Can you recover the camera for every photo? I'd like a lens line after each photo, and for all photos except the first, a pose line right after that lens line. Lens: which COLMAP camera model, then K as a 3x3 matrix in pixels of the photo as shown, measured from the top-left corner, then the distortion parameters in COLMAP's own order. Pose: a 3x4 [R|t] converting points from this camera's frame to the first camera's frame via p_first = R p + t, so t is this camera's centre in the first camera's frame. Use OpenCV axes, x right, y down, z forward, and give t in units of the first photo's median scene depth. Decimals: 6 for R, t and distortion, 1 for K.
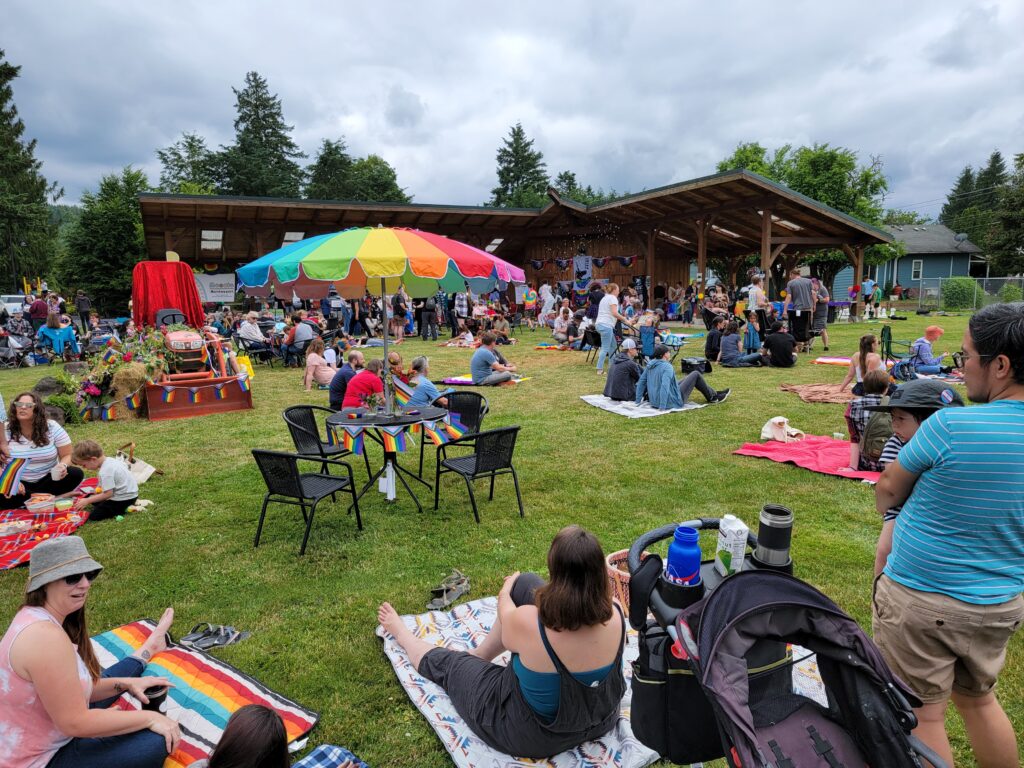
lens RADIAL K [[681.4, 0, 512.0], [0, 681.4, 384.0], [0, 0, 1]] dist [-0.000598, -0.001898]
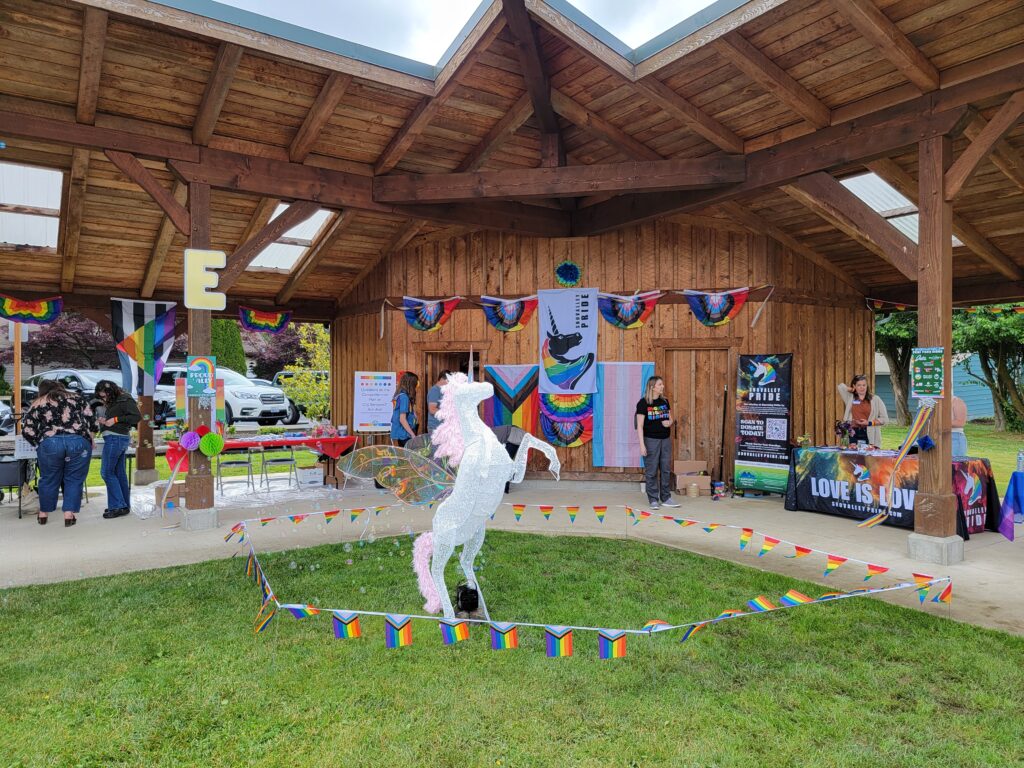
lens RADIAL K [[681.4, 0, 512.0], [0, 681.4, 384.0], [0, 0, 1]] dist [-0.000598, -0.001898]
pose [[0.988674, 0.025126, 0.147964, 0.031522], [-0.005849, 0.991588, -0.129301, -0.102049], [-0.149968, 0.126971, 0.980504, 0.697401]]
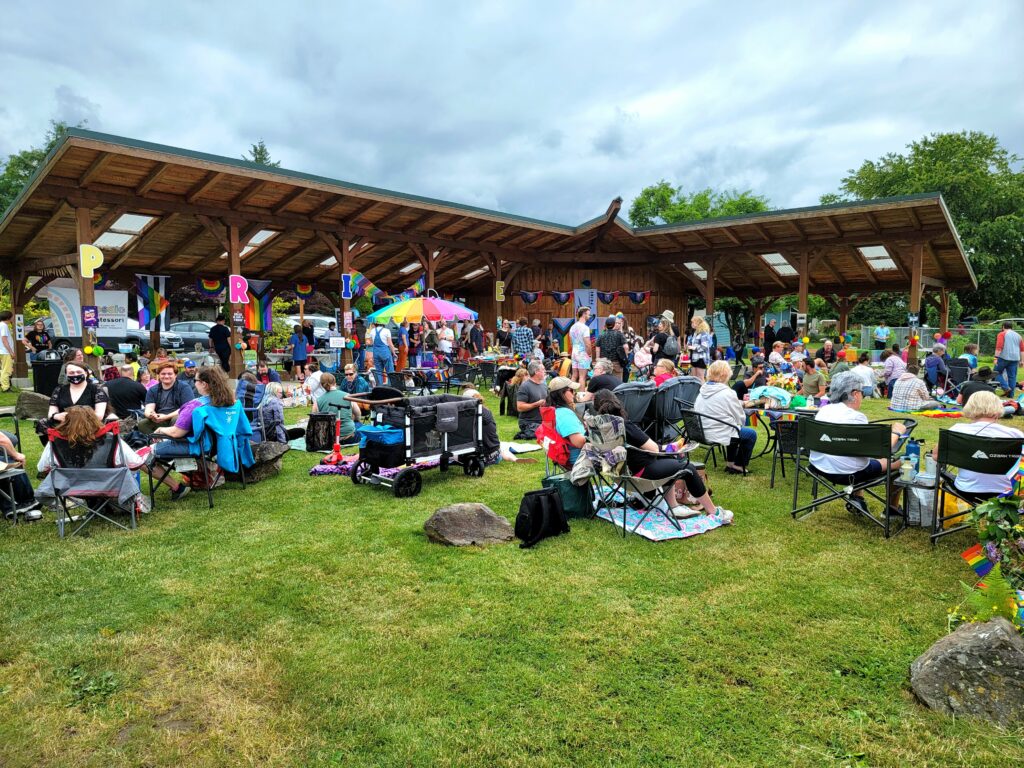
lens RADIAL K [[681.4, 0, 512.0], [0, 681.4, 384.0], [0, 0, 1]] dist [-0.000598, -0.001898]
pose [[0.907121, -0.008803, 0.420779, -0.329649], [0.032744, 0.998227, -0.049707, -0.033285], [-0.419595, 0.058868, 0.905800, 0.289660]]
